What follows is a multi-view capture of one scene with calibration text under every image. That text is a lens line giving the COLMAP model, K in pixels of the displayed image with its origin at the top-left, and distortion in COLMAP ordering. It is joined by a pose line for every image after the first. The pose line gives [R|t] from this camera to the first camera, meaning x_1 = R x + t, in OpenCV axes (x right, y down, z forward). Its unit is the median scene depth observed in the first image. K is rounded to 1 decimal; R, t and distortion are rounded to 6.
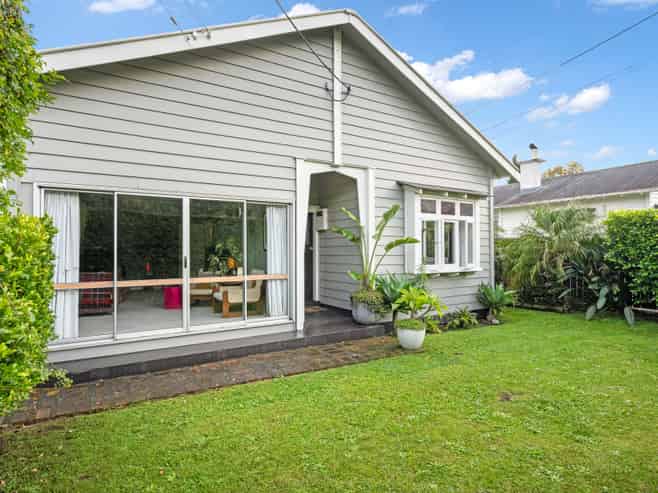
lens RADIAL K [[371.4, 0, 329.0], [0, 371.4, 246.5], [0, 0, 1]] dist [0.004958, 0.000294]
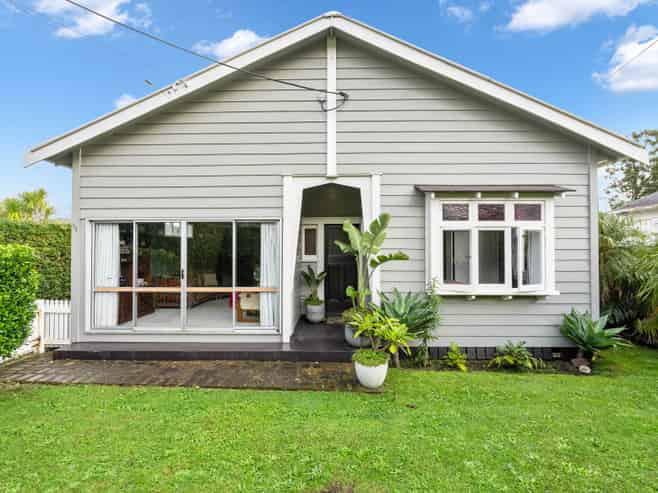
lens RADIAL K [[330.5, 0, 329.0], [0, 330.5, 246.5], [0, 0, 1]] dist [-0.002370, 0.000654]
pose [[0.839739, -0.004612, -0.542970, 0.512560], [0.002138, 0.999984, -0.005186, -0.035393], [0.542985, 0.003194, 0.839736, 0.294822]]
